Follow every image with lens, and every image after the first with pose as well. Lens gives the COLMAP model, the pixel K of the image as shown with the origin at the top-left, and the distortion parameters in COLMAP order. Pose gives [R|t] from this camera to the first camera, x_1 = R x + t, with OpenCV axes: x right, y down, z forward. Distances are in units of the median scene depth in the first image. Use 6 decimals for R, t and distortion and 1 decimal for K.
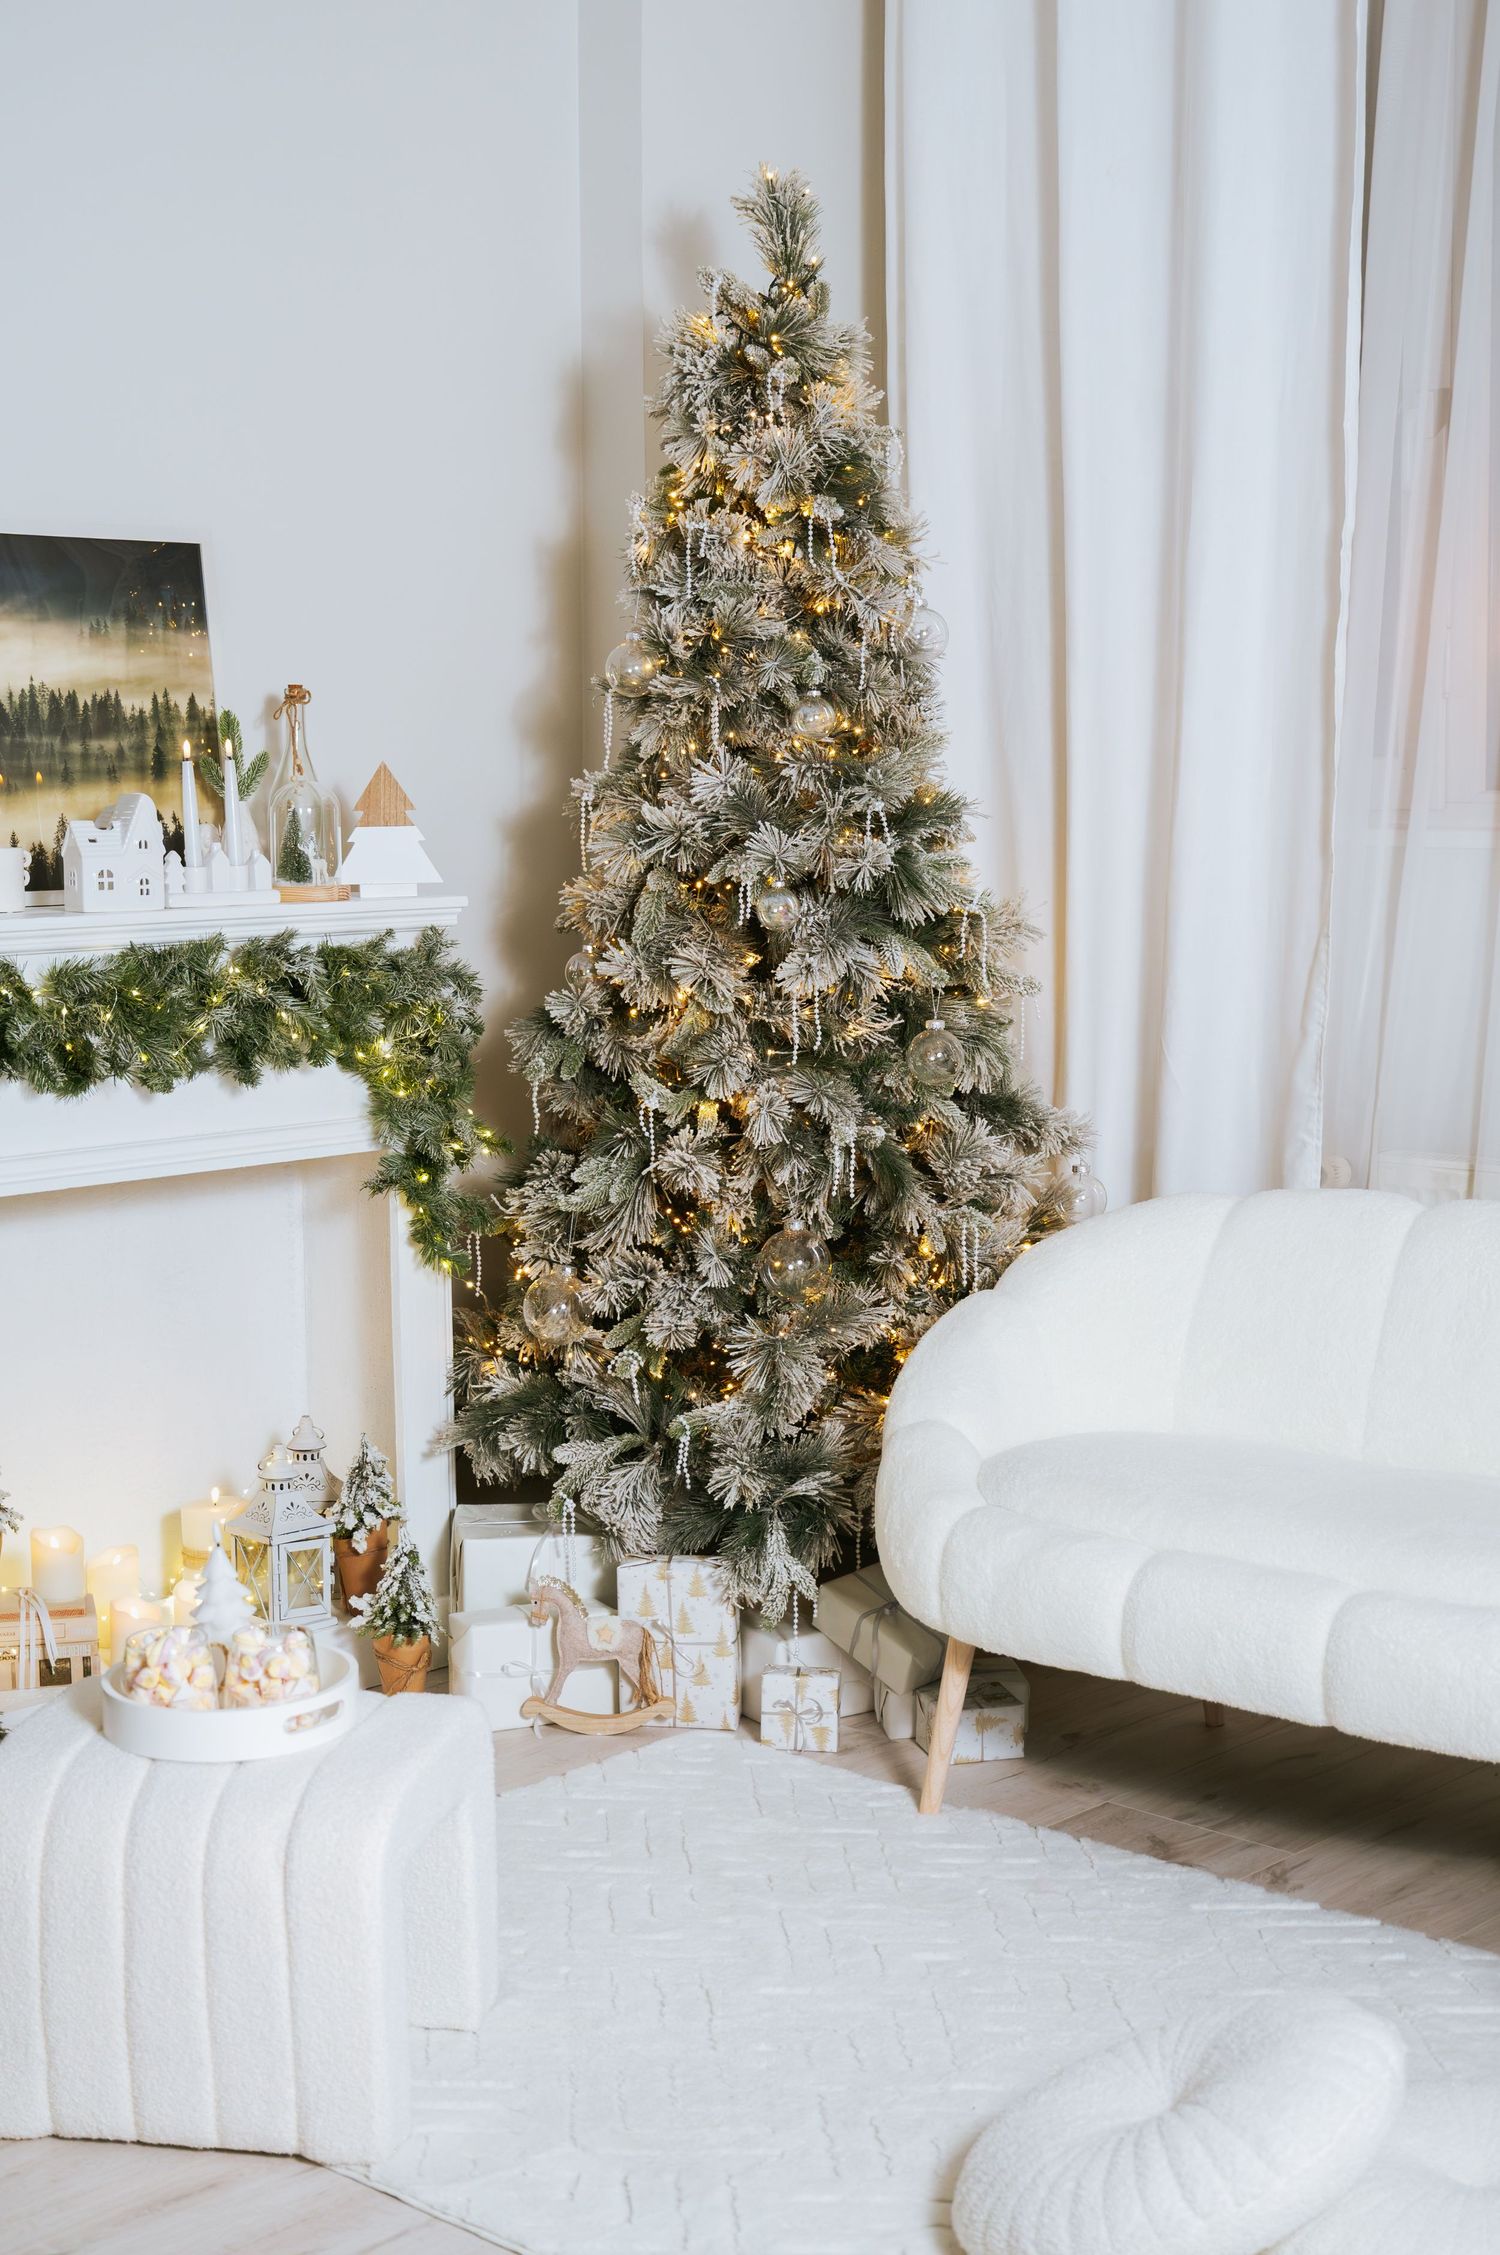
lens RADIAL K [[3372.4, 0, 738.5], [0, 3372.4, 1115.5], [0, 0, 1]] dist [0.028362, 0.000000]
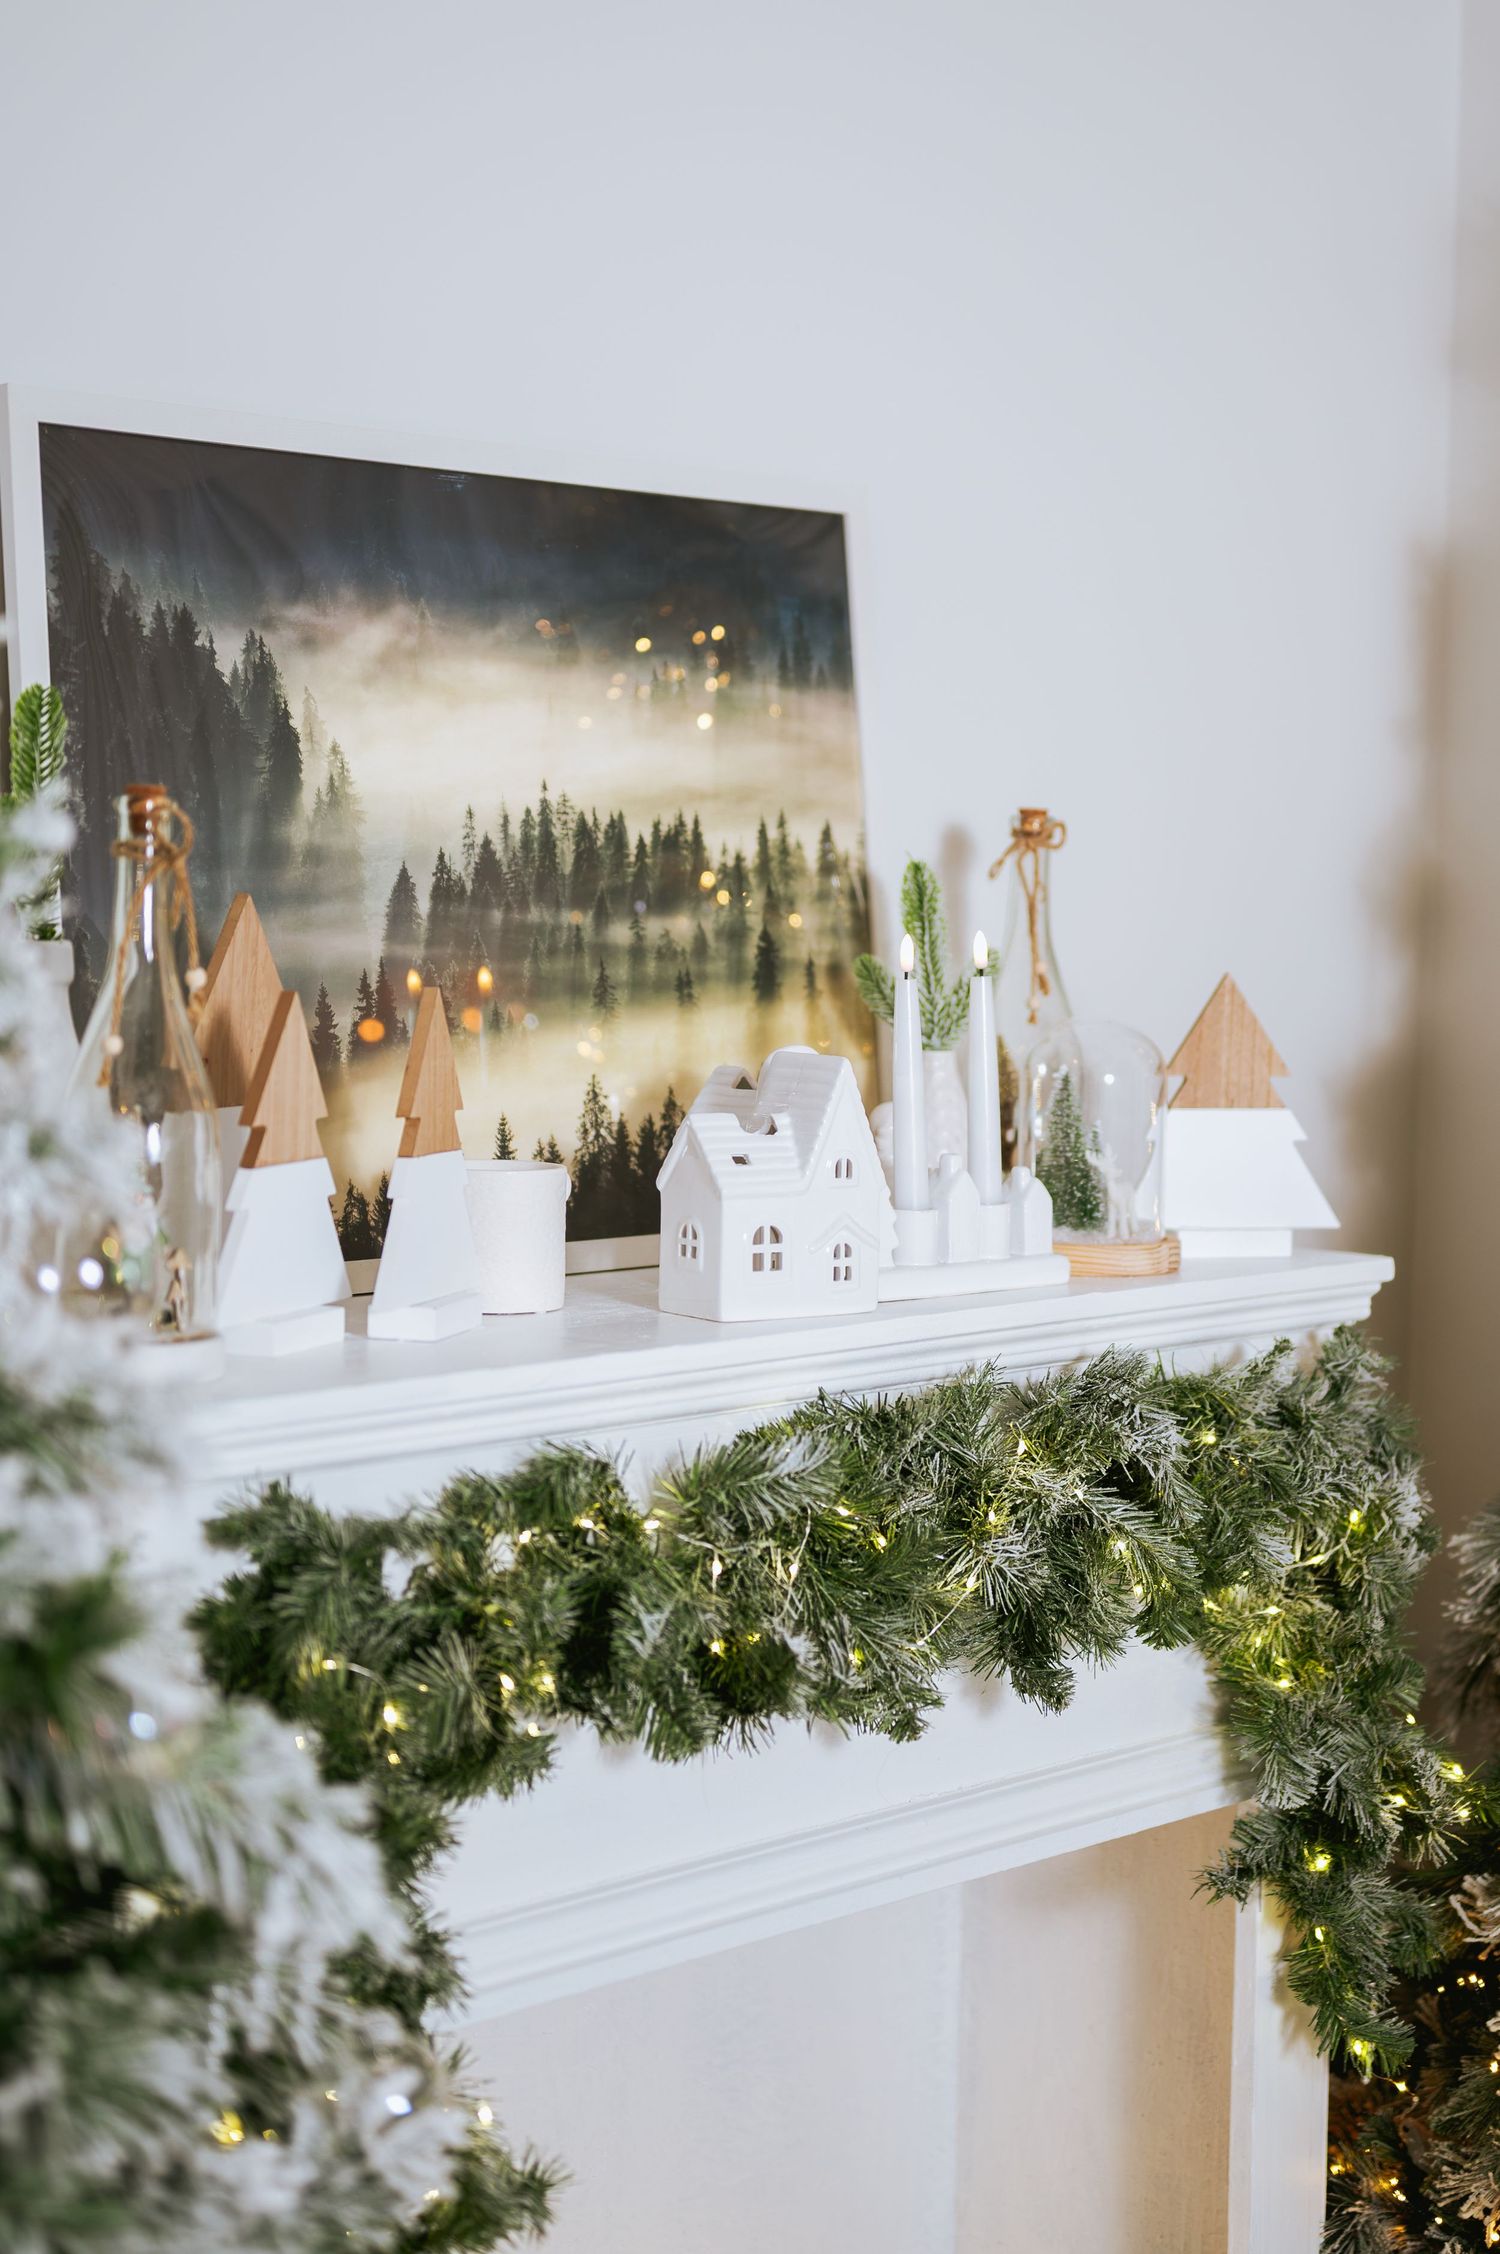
lens RADIAL K [[4034.2, 0, 760.2], [0, 4034.2, 1111.3], [0, 0, 1]] dist [0.080457, 0.000000]
pose [[0.999335, 0.026606, 0.024946, -0.190385], [-0.025715, 0.999044, -0.035360, -0.065028], [-0.025863, 0.034695, 0.999063, 0.440063]]
